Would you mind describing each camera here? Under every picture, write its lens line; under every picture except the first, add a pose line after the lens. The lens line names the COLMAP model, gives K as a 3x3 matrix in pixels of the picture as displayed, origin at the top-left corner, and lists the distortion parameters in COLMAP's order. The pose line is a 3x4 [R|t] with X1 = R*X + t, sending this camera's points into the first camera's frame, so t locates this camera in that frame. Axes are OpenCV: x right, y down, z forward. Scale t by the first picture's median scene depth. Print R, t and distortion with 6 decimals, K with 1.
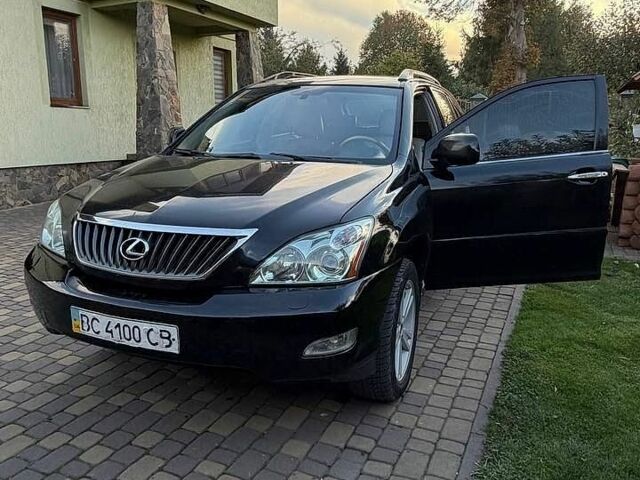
lens RADIAL K [[527.8, 0, 320.0], [0, 527.8, 240.0], [0, 0, 1]] dist [0.001713, -0.001914]
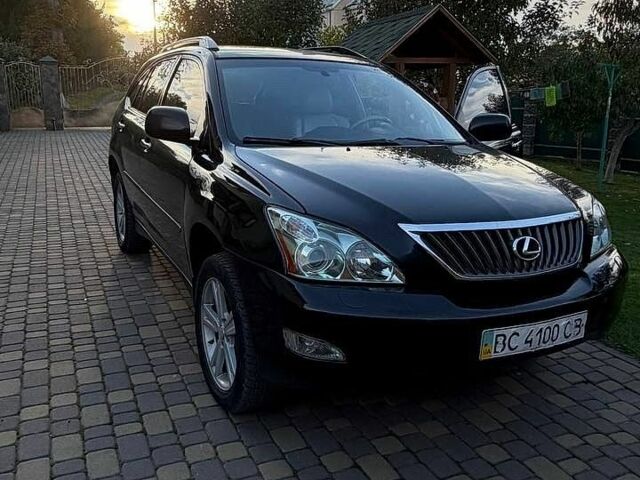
lens RADIAL K [[577.1, 0, 320.0], [0, 577.1, 240.0], [0, 0, 1]] dist [0.004678, -0.000320]
pose [[0.661913, -0.173103, 0.729319, -1.337988], [0.144989, 0.984162, 0.102001, -0.154539], [-0.735425, 0.038228, 0.676527, 0.582124]]
